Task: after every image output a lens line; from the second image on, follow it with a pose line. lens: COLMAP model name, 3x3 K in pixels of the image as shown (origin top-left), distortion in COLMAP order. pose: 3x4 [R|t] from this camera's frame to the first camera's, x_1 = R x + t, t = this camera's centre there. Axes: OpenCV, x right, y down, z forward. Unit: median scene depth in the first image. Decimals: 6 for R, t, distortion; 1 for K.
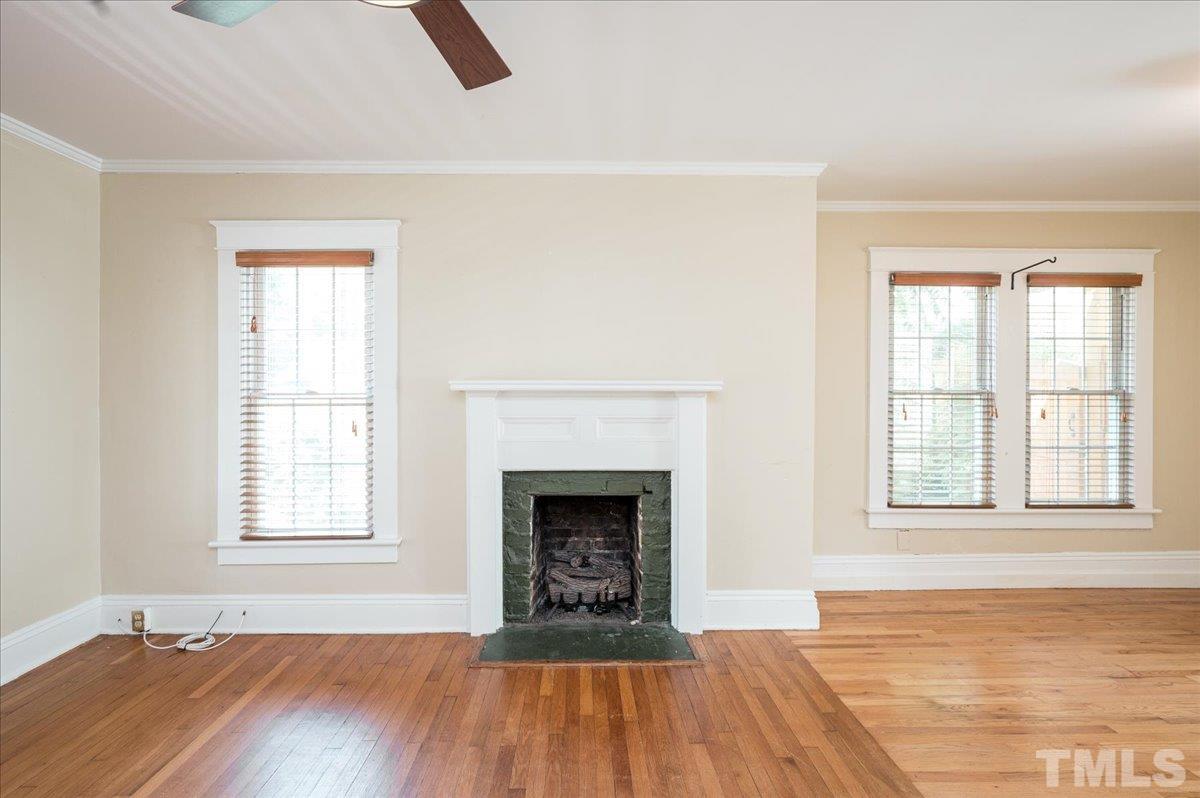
lens RADIAL K [[623.6, 0, 590.9], [0, 623.6, 393.7], [0, 0, 1]] dist [-0.003050, 0.000717]
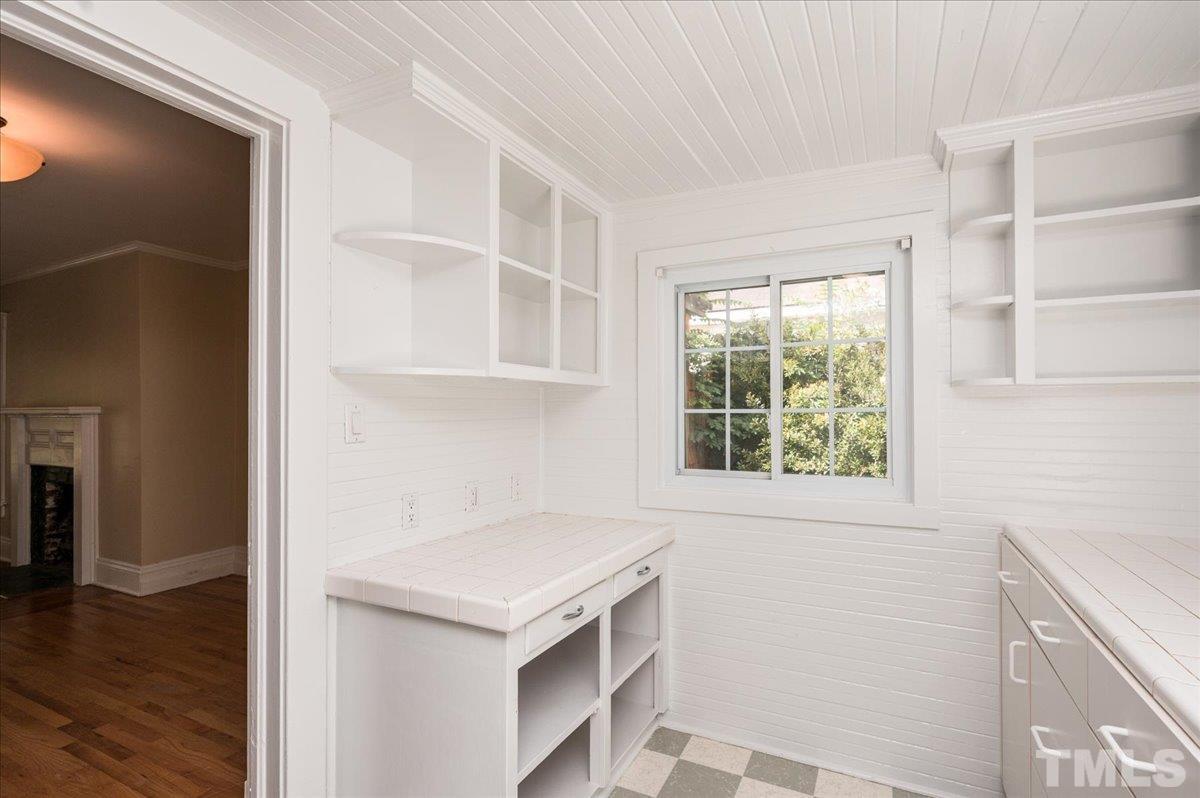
lens RADIAL K [[572.7, 0, 600.8], [0, 572.7, 408.8], [0, 0, 1]] dist [0.005698, 0.000063]
pose [[0.879621, -0.007774, -0.475612, 1.496539], [-0.001651, 0.999811, -0.019396, 0.006678], [0.475673, 0.017847, 0.879441, 0.332018]]
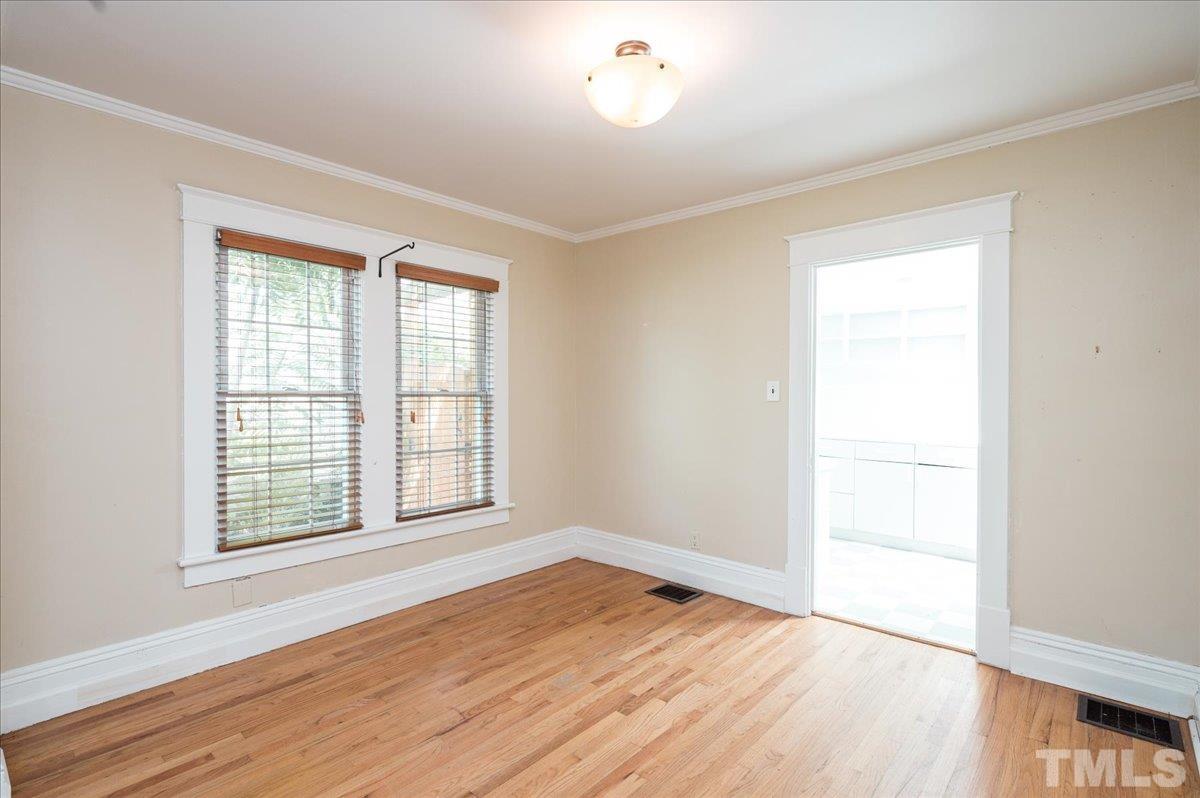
lens RADIAL K [[572.7, 0, 597.1], [0, 572.7, 398.8], [0, 0, 1]] dist [0.005698, 0.000063]
pose [[0.681565, -0.005621, 0.731736, 0.291749], [0.005174, 0.999983, 0.002862, 0.004044], [-0.731739, 0.001836, 0.681583, 0.222456]]
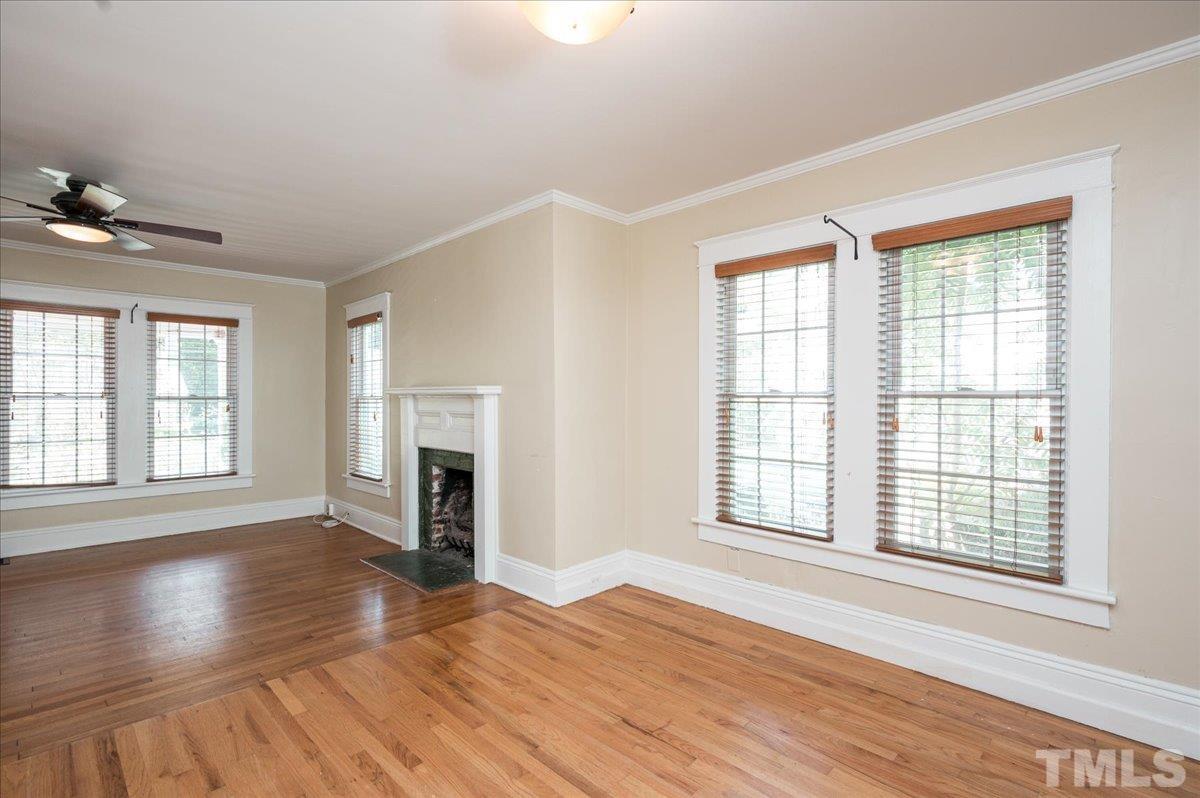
lens RADIAL K [[572.7, 0, 605.9], [0, 572.7, 400.2], [0, 0, 1]] dist [0.005698, 0.000063]
pose [[0.693226, 0.001846, -0.720718, 0.974640], [-0.007977, 0.999955, -0.005112, 0.010809], [0.720676, 0.009293, 0.693210, 0.295194]]
